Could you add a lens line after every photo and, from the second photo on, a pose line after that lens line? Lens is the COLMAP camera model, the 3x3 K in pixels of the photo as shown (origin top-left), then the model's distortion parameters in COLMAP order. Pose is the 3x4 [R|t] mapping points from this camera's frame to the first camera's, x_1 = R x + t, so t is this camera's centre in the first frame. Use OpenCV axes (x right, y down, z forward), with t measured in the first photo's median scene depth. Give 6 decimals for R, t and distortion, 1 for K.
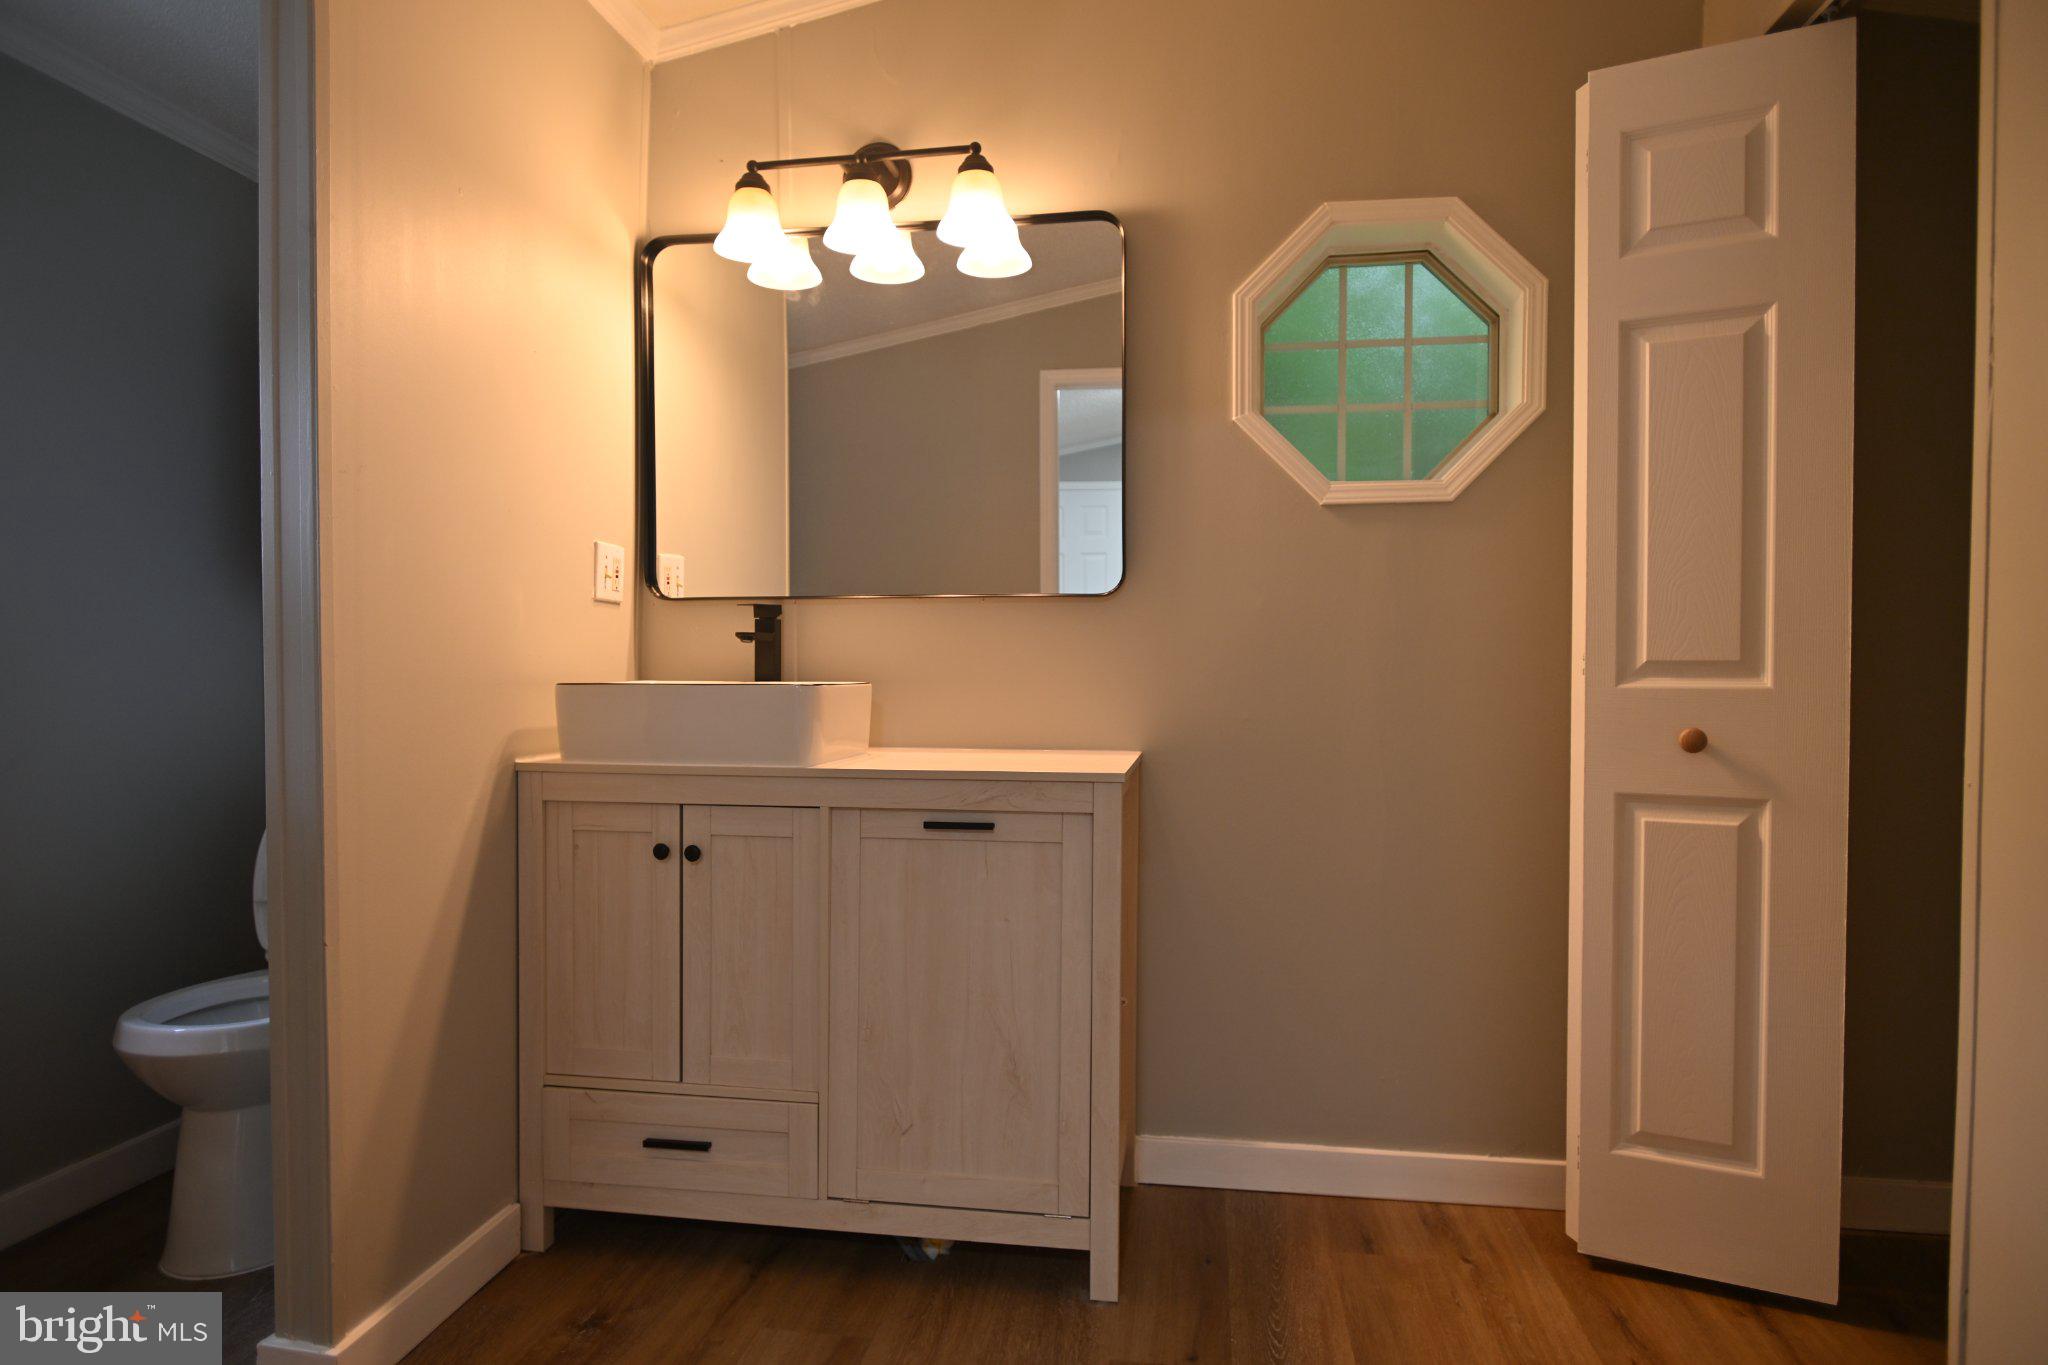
lens RADIAL K [[1198.5, 0, 1024.0], [0, 1198.5, 682.5], [0, 0, 1]] dist [0.001126, 0.000533]
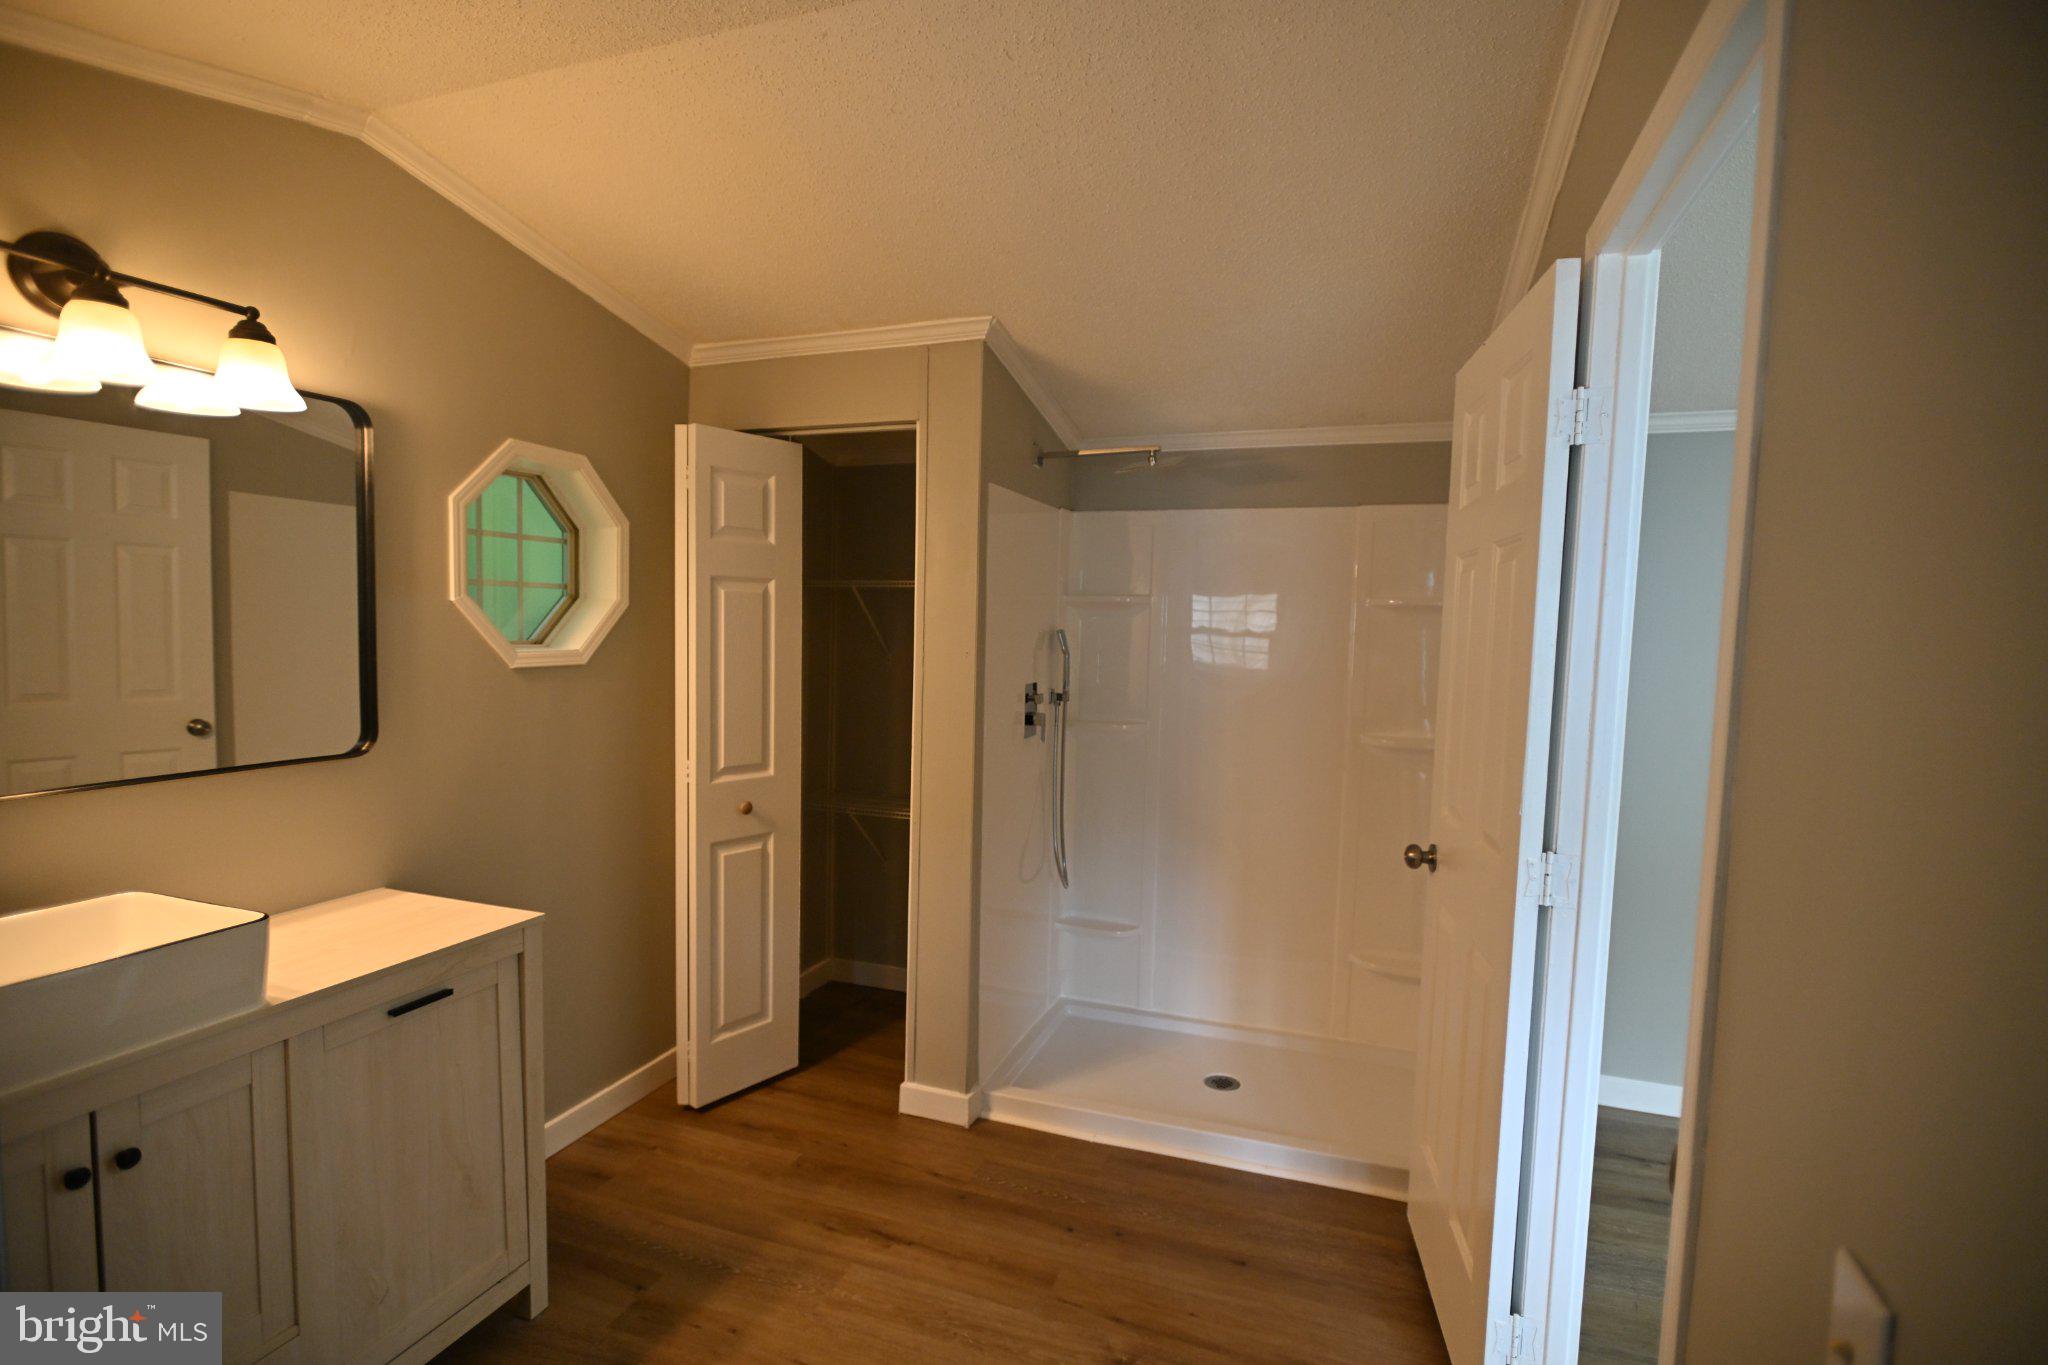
lens RADIAL K [[962.0, 0, 1019.7], [0, 962.0, 685.7], [0, 0, 1]] dist [-0.009943, -0.001327]
pose [[0.200803, -0.058519, 0.977882, -0.787434], [-0.002775, 0.998176, 0.060304, -0.226877], [-0.979628, -0.014823, 0.200275, 0.280008]]
